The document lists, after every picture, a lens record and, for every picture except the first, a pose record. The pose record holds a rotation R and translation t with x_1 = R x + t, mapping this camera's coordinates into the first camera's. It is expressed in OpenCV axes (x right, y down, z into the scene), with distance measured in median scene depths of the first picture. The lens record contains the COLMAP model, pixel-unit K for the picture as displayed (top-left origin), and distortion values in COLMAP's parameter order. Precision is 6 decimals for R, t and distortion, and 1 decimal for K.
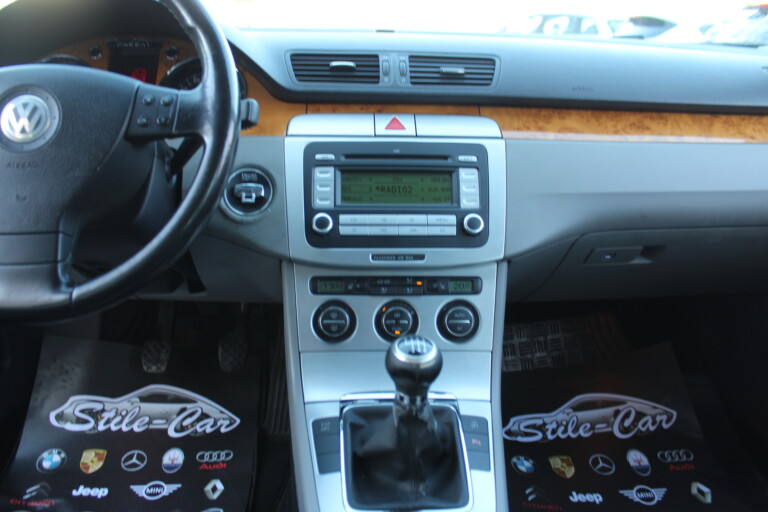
lens RADIAL K [[628.0, 0, 384.0], [0, 628.0, 256.0], [0, 0, 1]] dist [-0.160156, 0.122691]
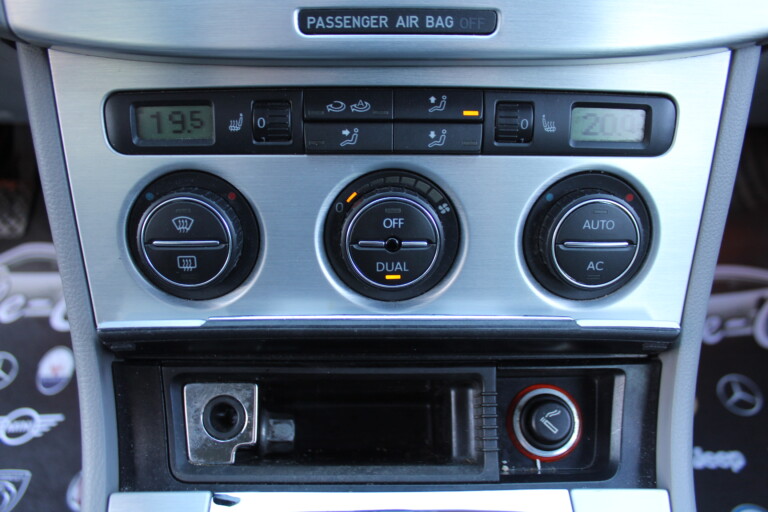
lens RADIAL K [[628.0, 0, 384.0], [0, 628.0, 256.0], [0, 0, 1]] dist [-0.160156, 0.122691]
pose [[0.999234, 0.017642, -0.034928, 0.027019], [-0.004627, 0.939605, 0.342230, 0.007112], [0.038856, -0.341806, 0.938967, 0.700505]]
